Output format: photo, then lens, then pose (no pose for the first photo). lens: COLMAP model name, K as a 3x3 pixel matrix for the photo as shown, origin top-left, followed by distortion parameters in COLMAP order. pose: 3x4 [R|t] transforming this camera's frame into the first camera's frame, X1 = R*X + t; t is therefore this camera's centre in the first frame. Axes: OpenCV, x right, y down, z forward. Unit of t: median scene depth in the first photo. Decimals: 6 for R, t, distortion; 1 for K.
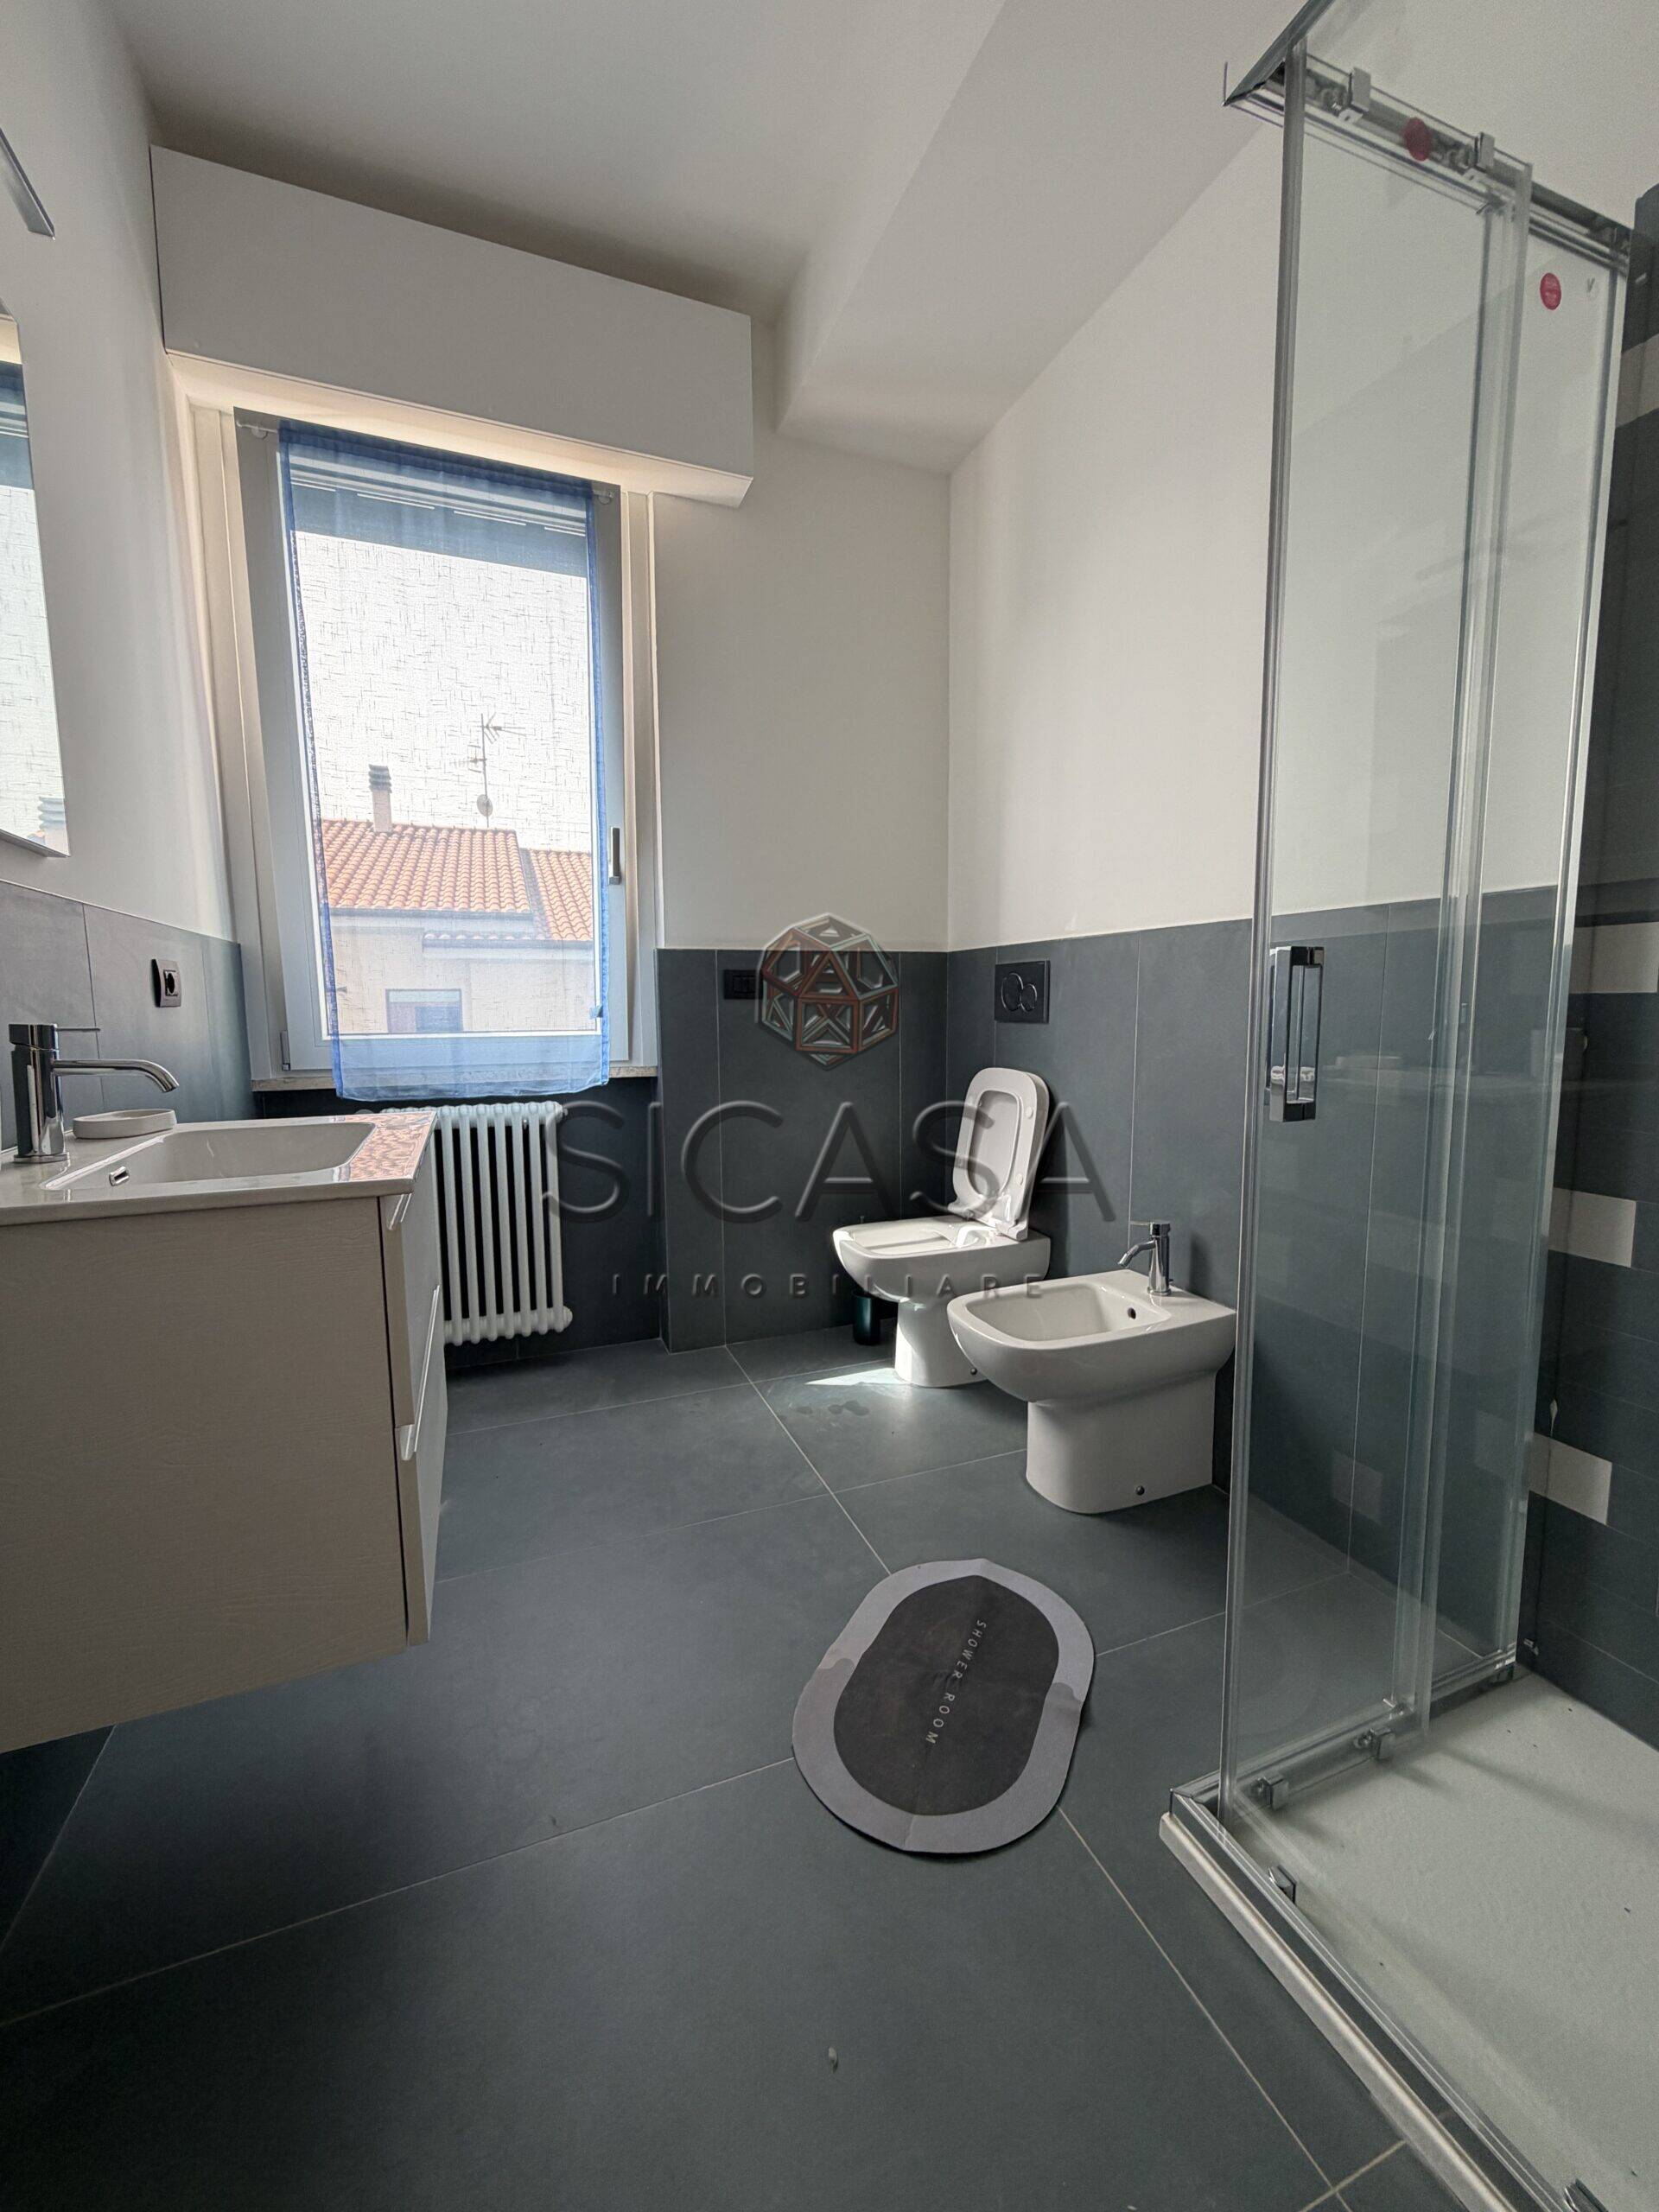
lens RADIAL K [[884.0, 0, 827.9], [0, 884.0, 1099.1], [0, 0, 1]] dist [-0.000431, 0.000185]
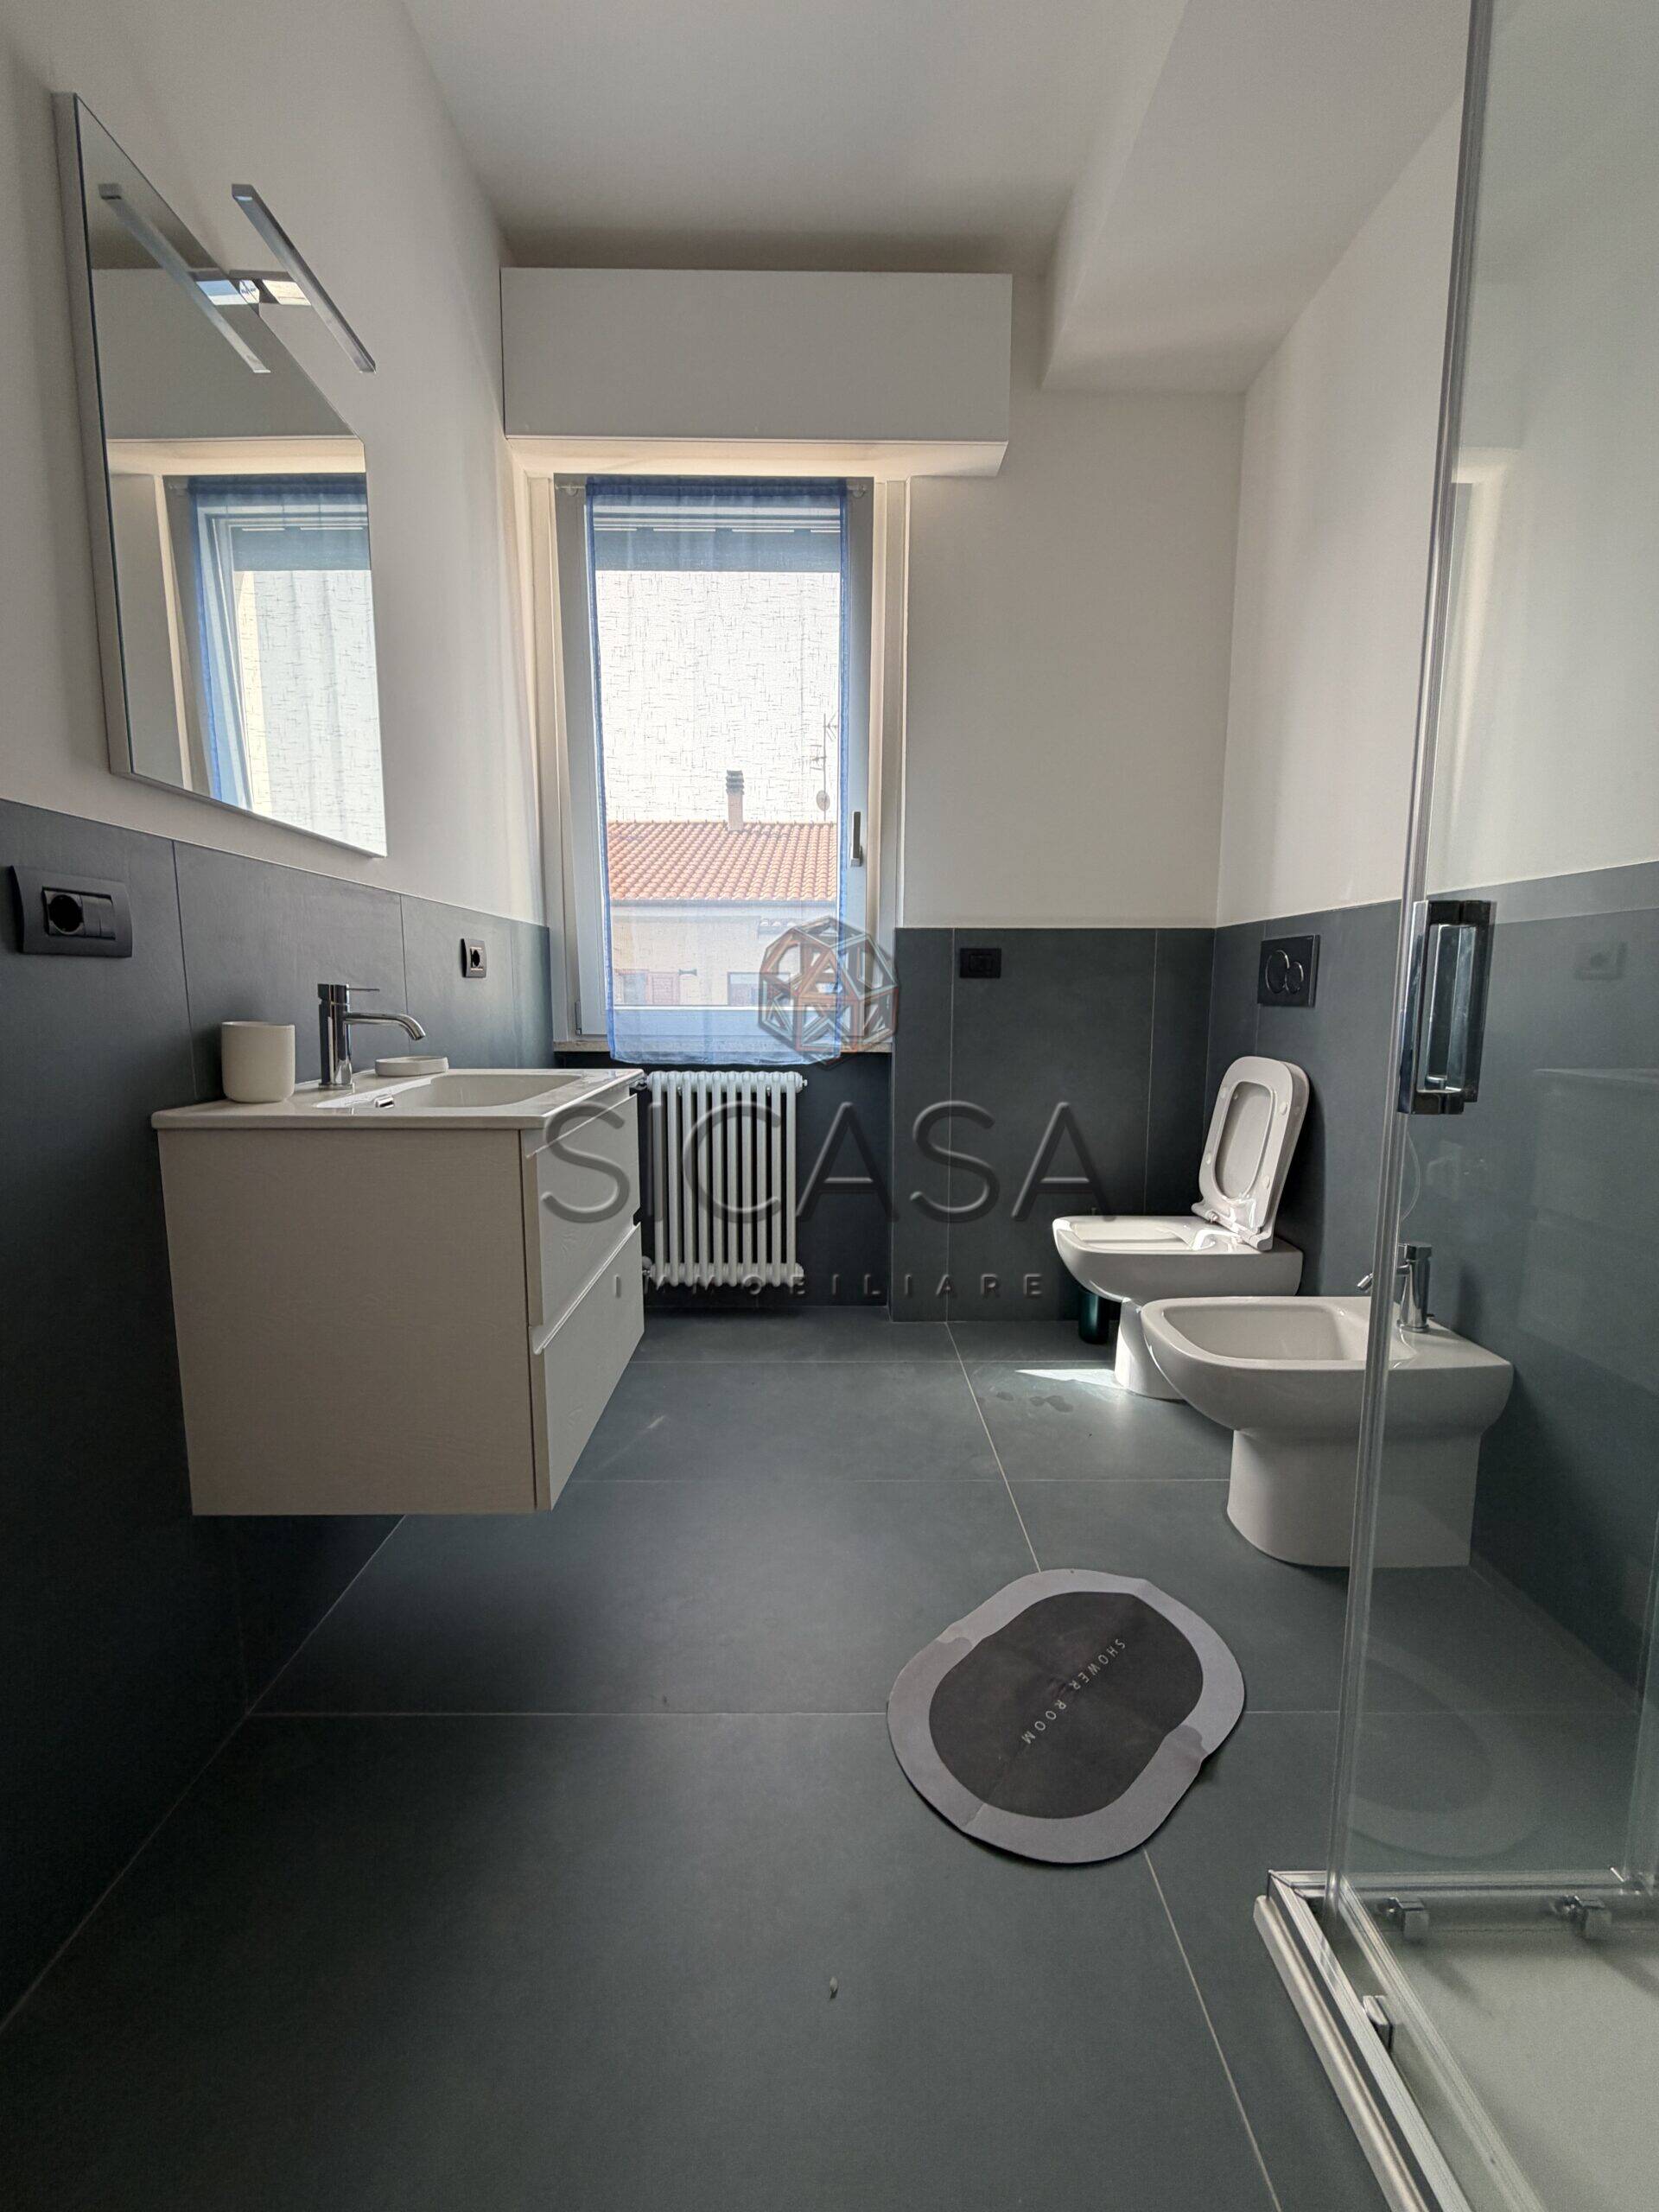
lens RADIAL K [[884.0, 0, 827.9], [0, 884.0, 1099.1], [0, 0, 1]] dist [-0.000431, 0.000185]
pose [[0.933756, 0.055988, -0.353503, 0.120913], [-0.050363, 0.998416, 0.025099, 0.007220], [0.354348, -0.005633, 0.935097, 0.013148]]
